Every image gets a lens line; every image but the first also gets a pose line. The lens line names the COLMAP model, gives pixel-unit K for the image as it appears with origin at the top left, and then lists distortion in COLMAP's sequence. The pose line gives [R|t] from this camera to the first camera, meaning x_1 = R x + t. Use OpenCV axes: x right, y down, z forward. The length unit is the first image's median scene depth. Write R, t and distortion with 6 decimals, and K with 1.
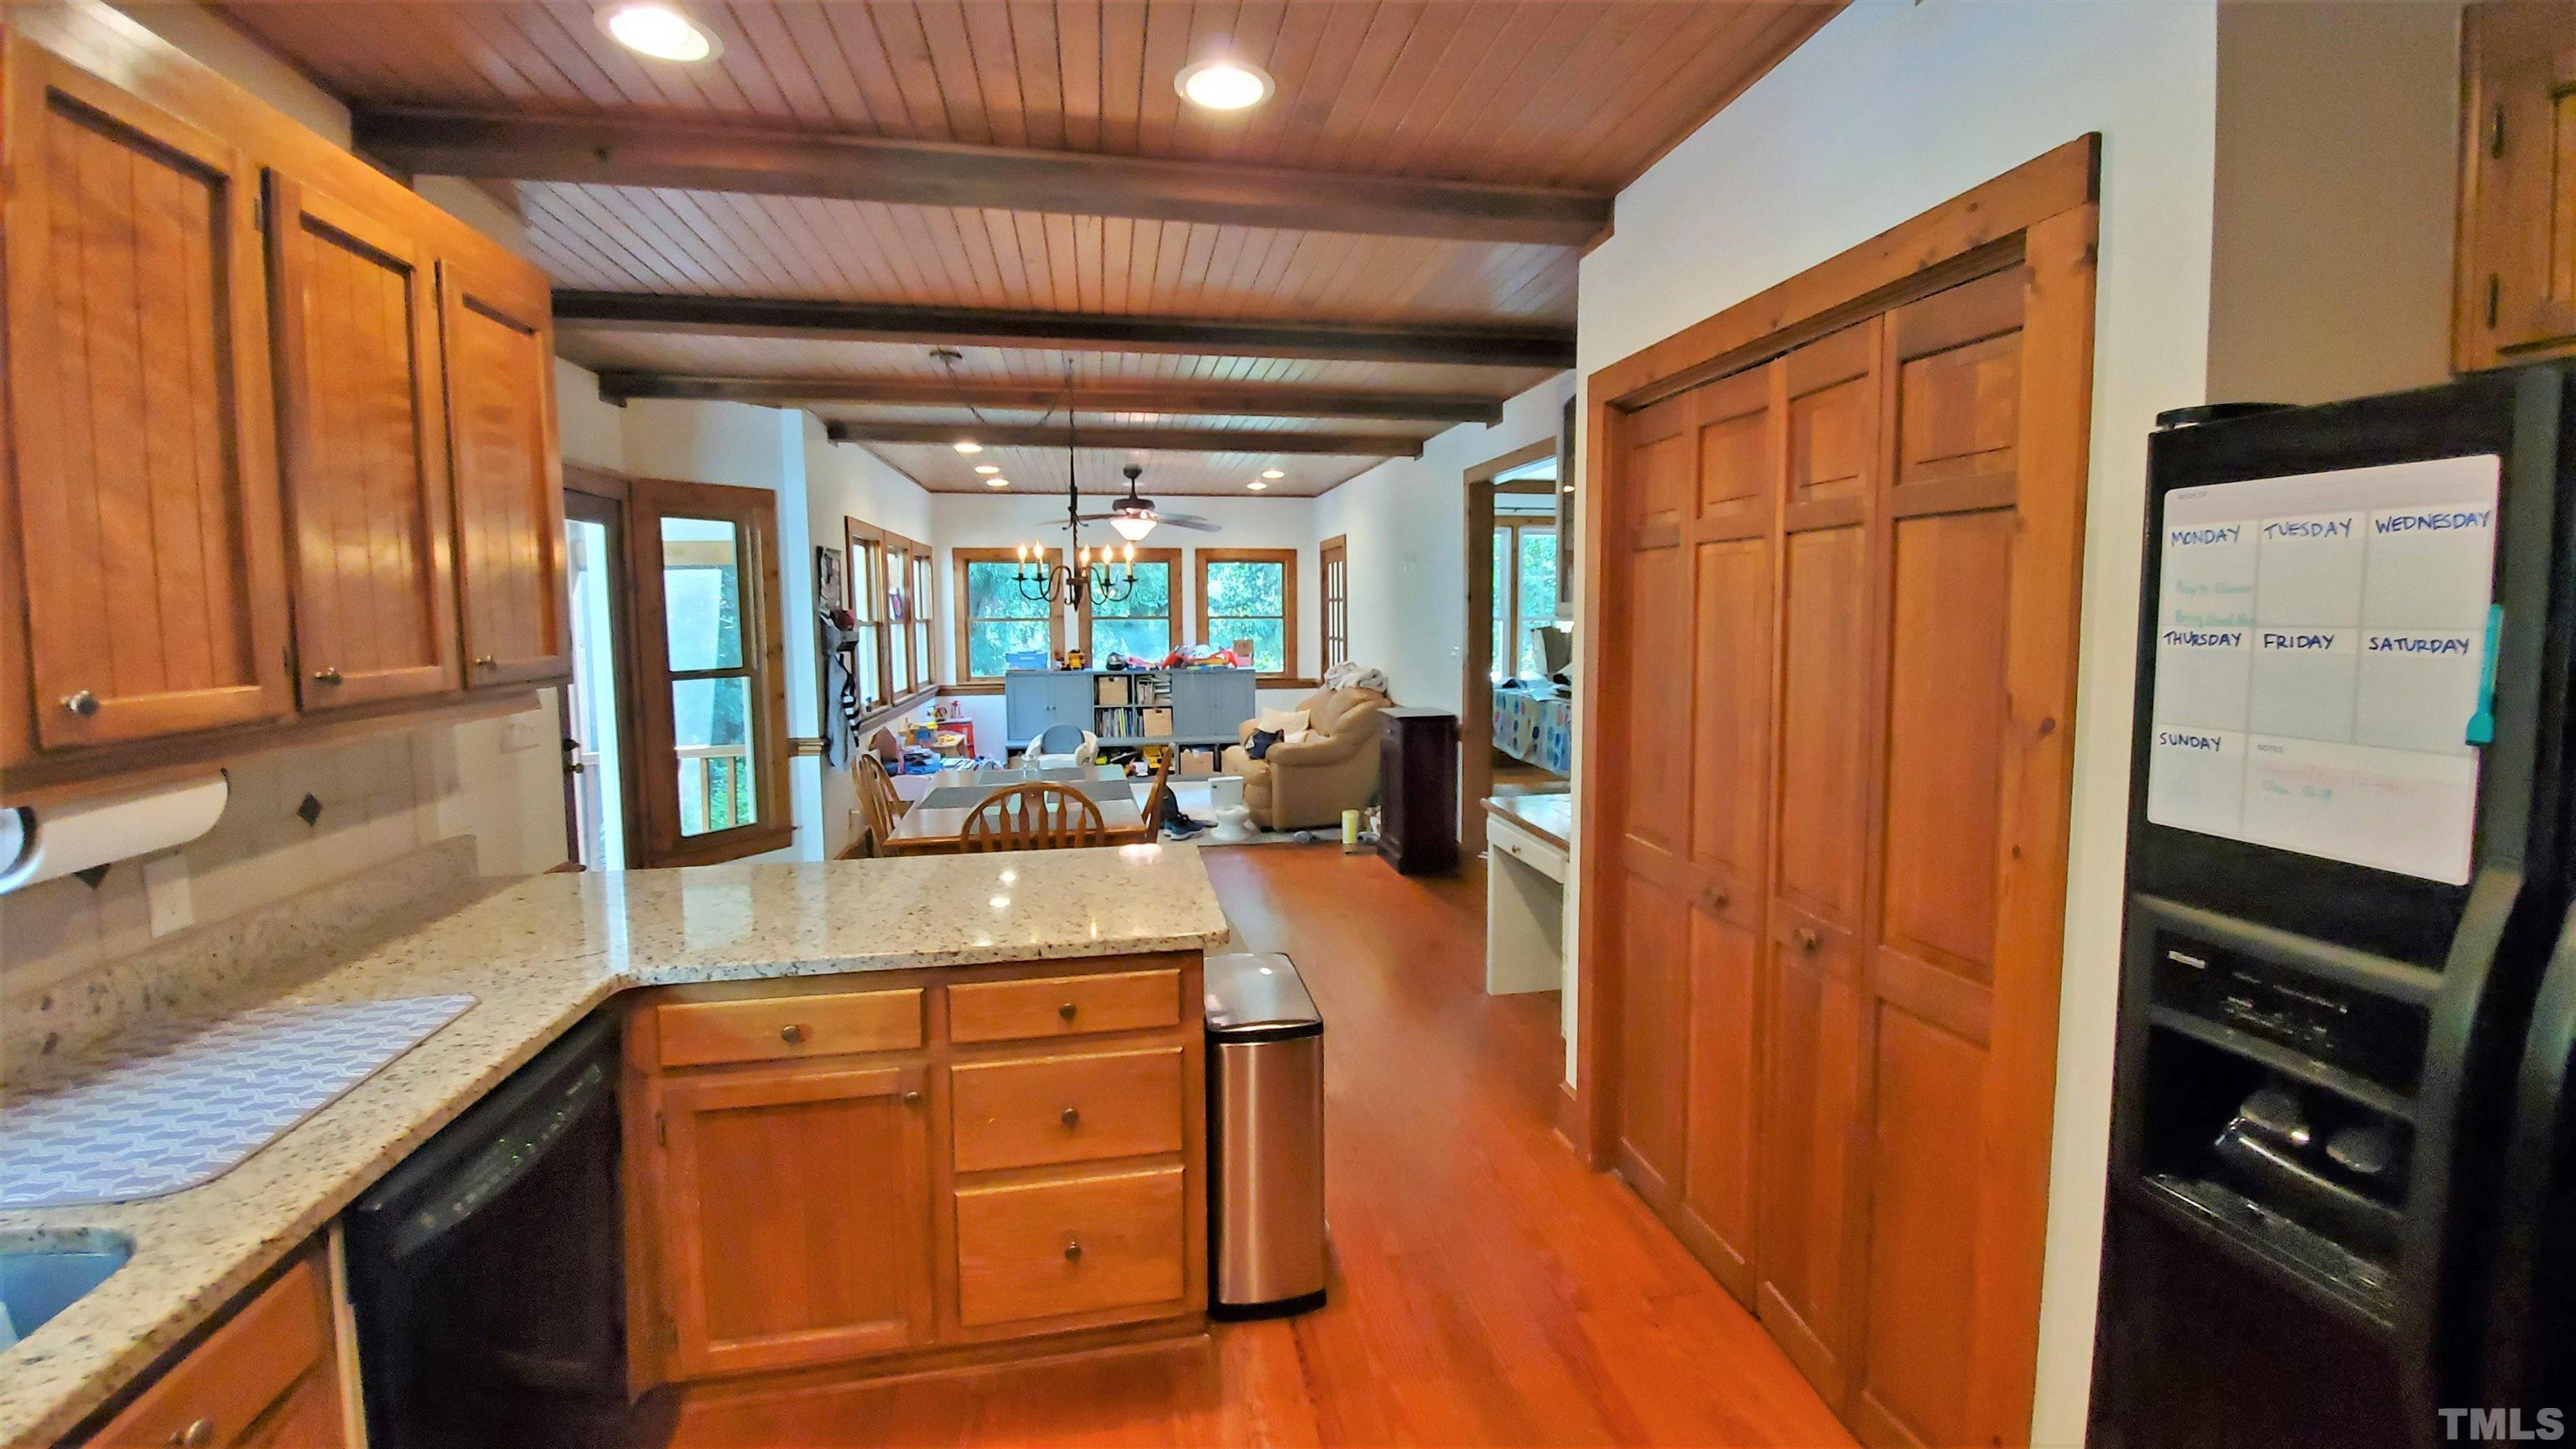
lens RADIAL K [[1010.3, 0, 1306.3], [0, 1010.3, 688.5], [0, 0, 1]] dist [0.011199, -0.015972]
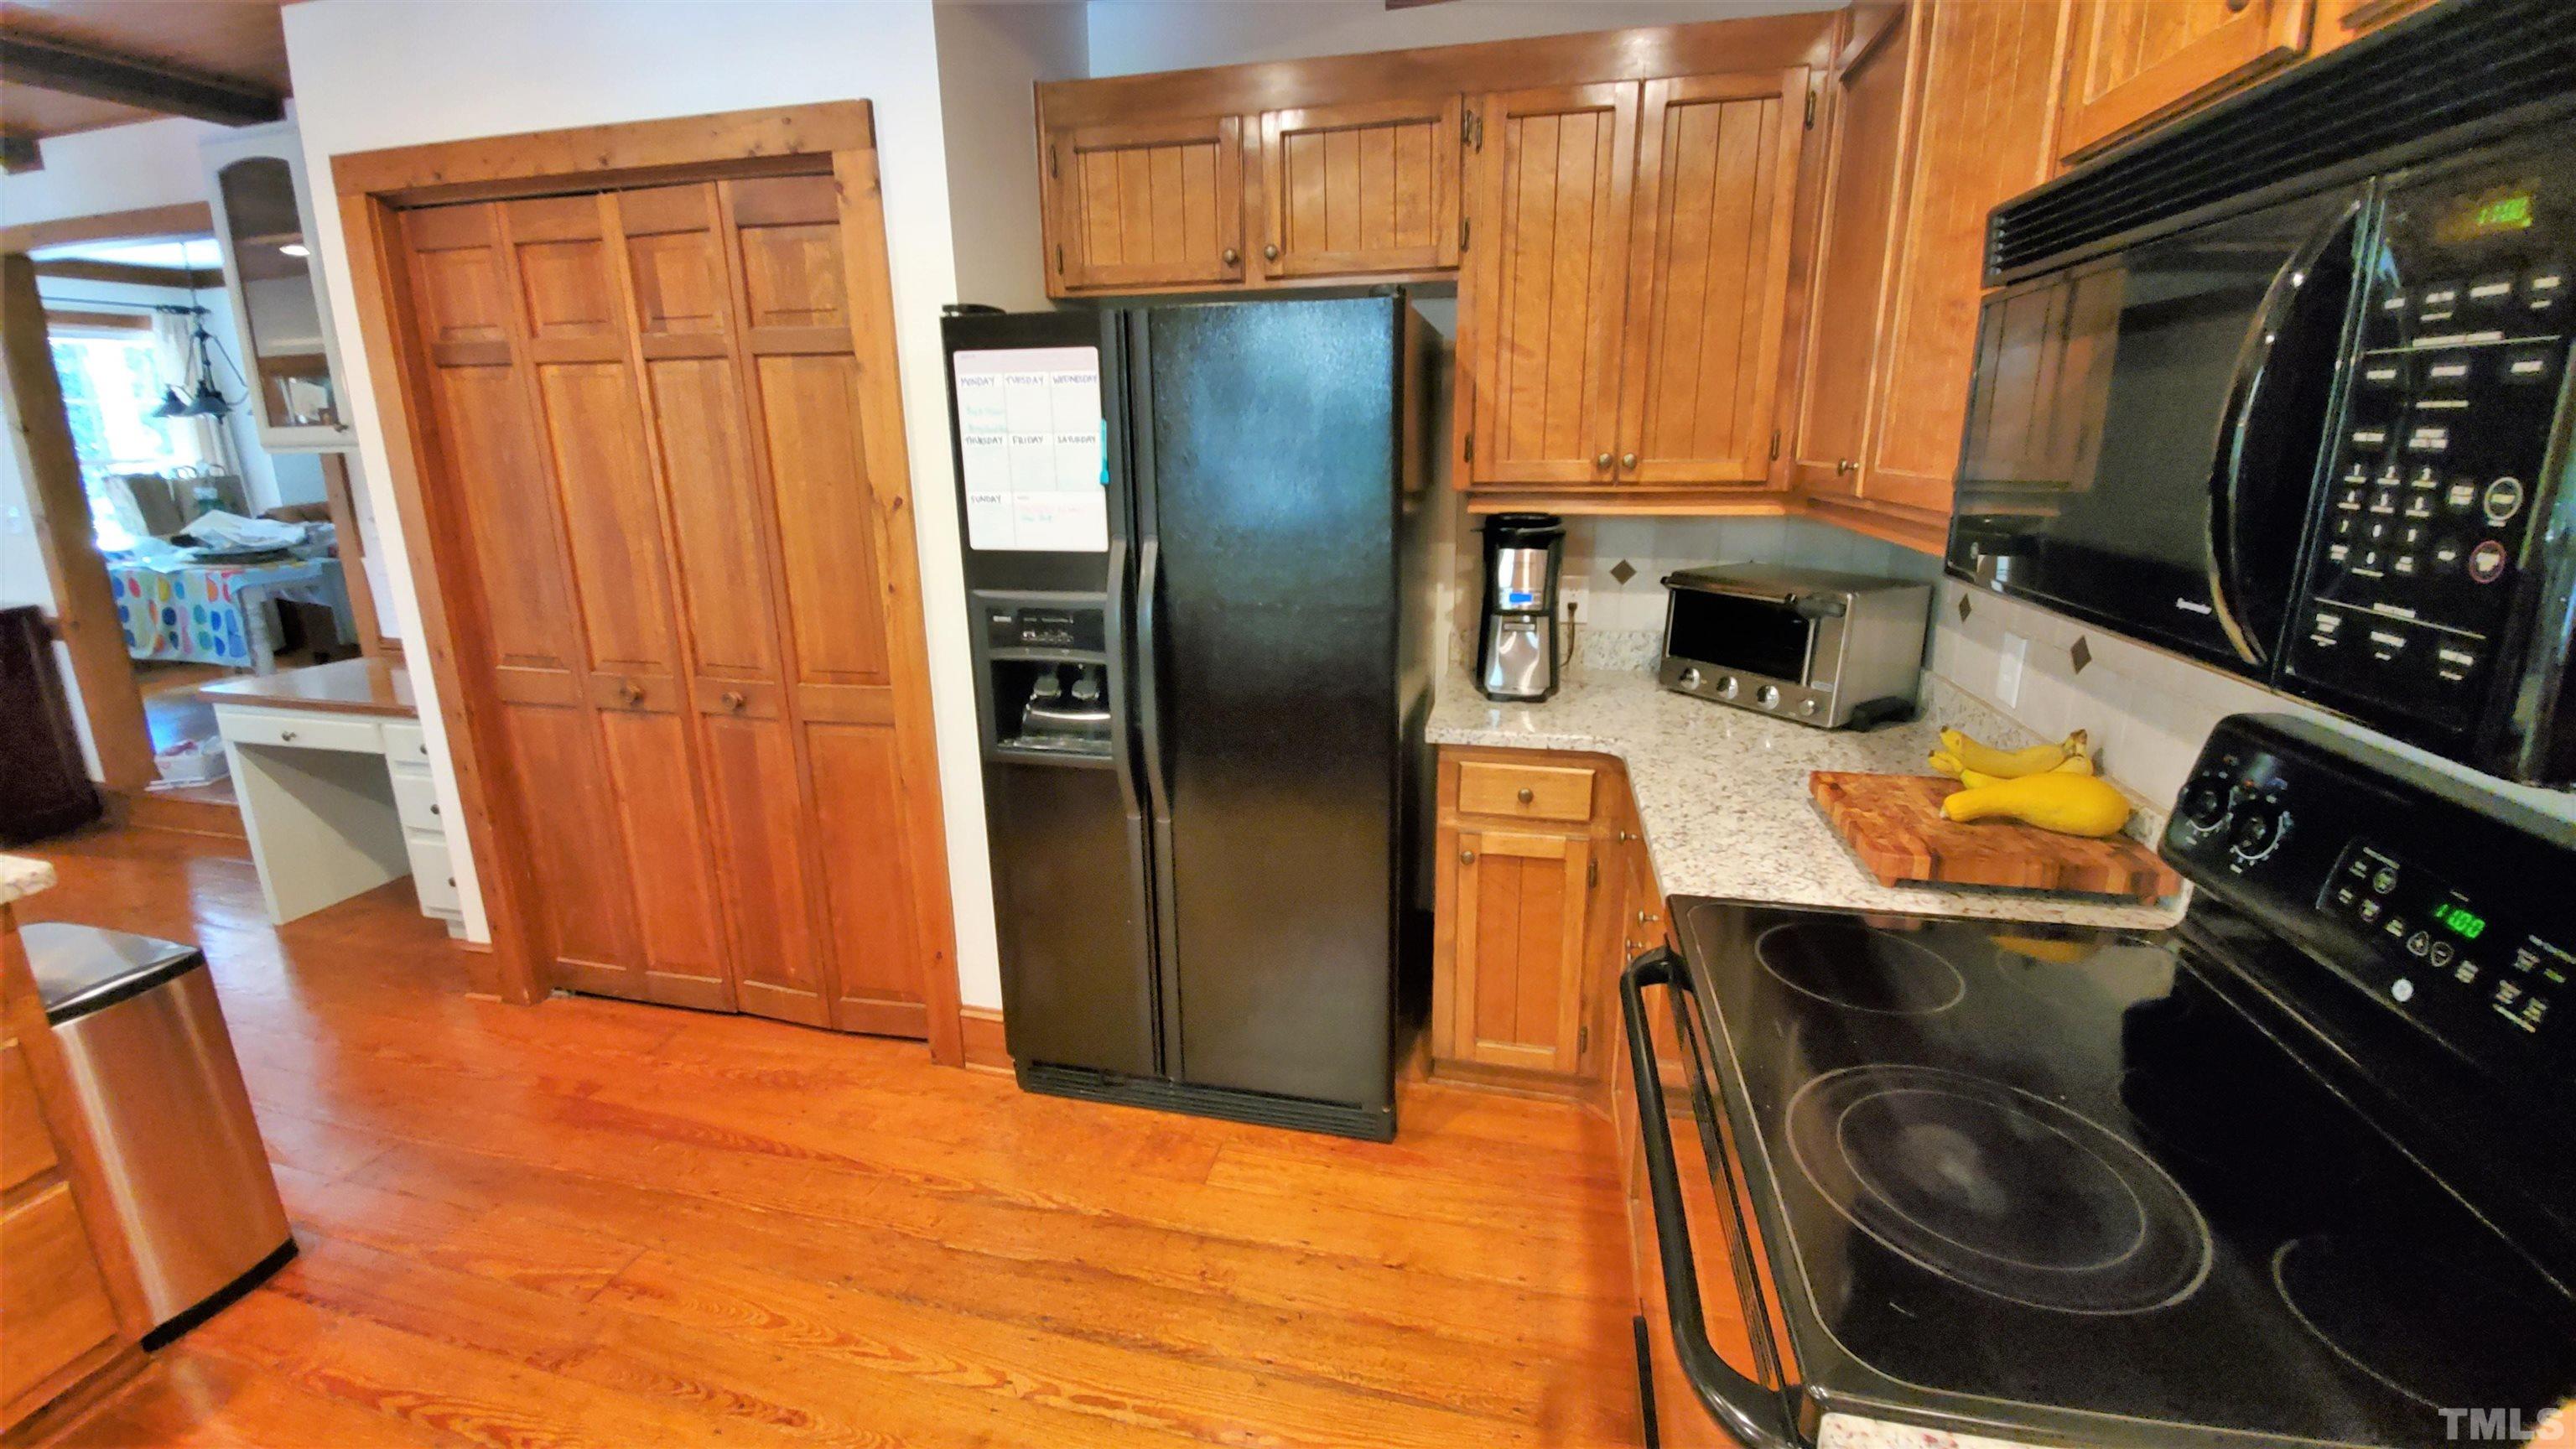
lens RADIAL K [[1010.3, 0, 1306.3], [0, 1010.3, 688.5], [0, 0, 1]] dist [0.011199, -0.015972]
pose [[0.391934, -0.215363, 0.894431, -0.371733], [0.076451, 0.976476, 0.201618, 0.039288], [-0.916811, -0.010640, 0.399179, -0.156453]]
